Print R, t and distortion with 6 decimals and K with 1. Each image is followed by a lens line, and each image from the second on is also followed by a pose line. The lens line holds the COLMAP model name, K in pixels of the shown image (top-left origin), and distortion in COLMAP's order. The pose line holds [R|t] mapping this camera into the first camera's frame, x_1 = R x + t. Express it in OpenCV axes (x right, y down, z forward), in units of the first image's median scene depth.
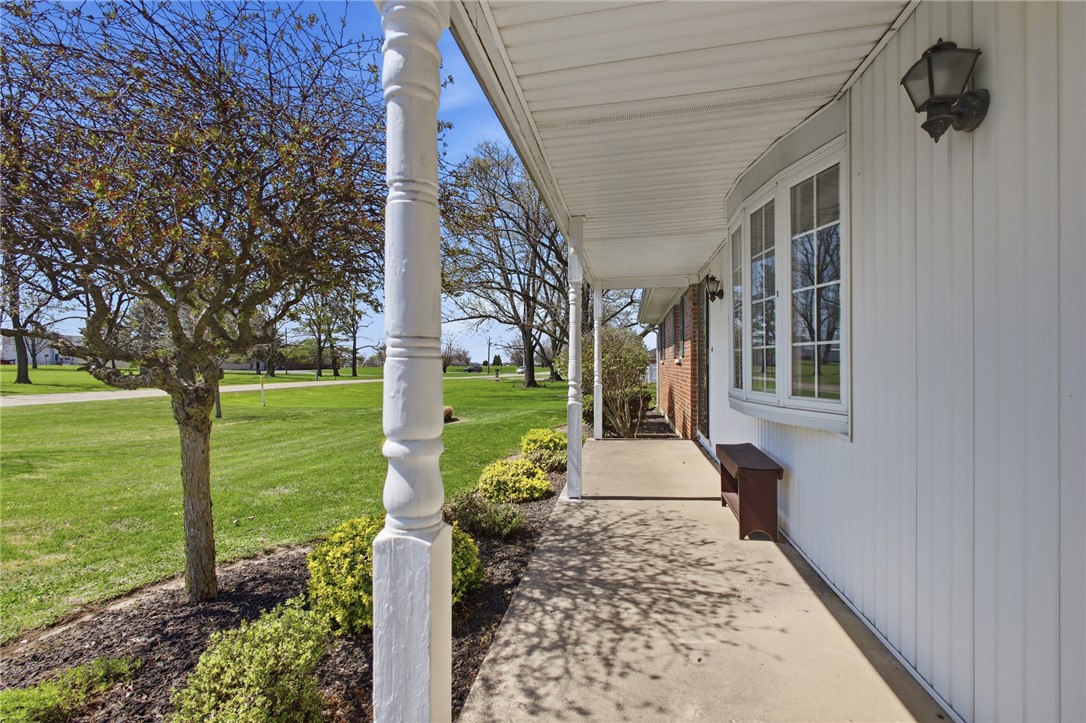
lens RADIAL K [[507.2, 0, 541.1], [0, 507.2, 363.7], [0, 0, 1]] dist [-0.000898, 0.001437]
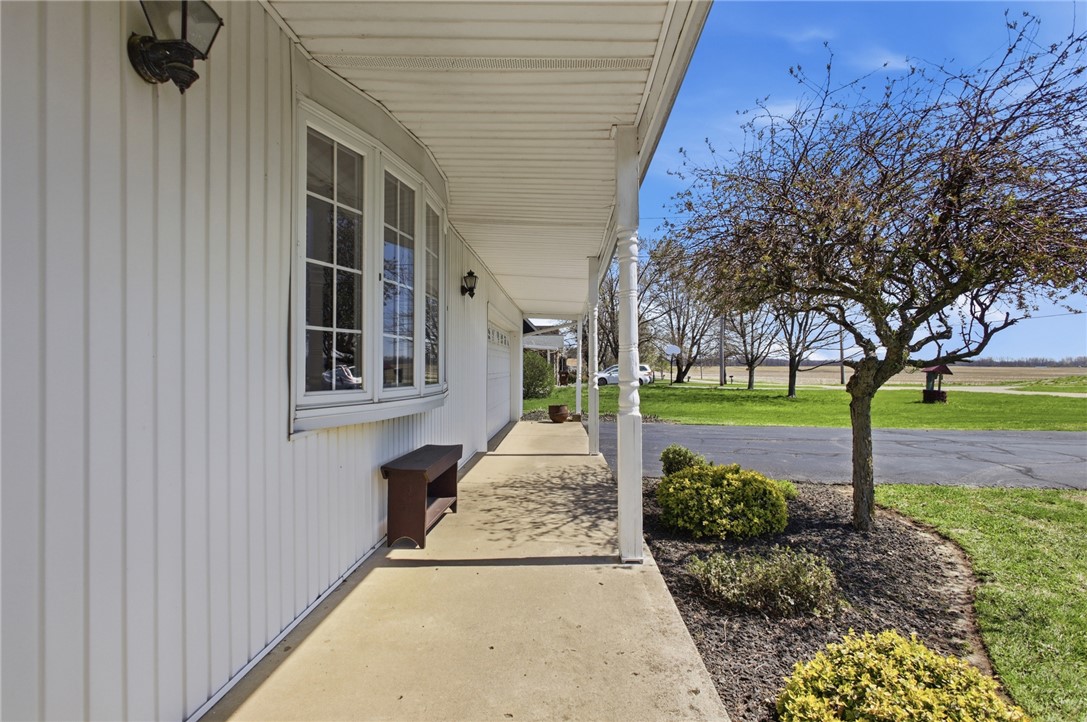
lens RADIAL K [[507.7, 0, 548.0], [0, 507.7, 360.0], [0, 0, 1]] dist [-0.000898, 0.001437]
pose [[-0.991377, 0.002758, -0.131009, 0.316761], [0.003481, 0.999980, -0.005290, 0.012668], [0.130992, -0.005700, -0.991367, 2.029522]]
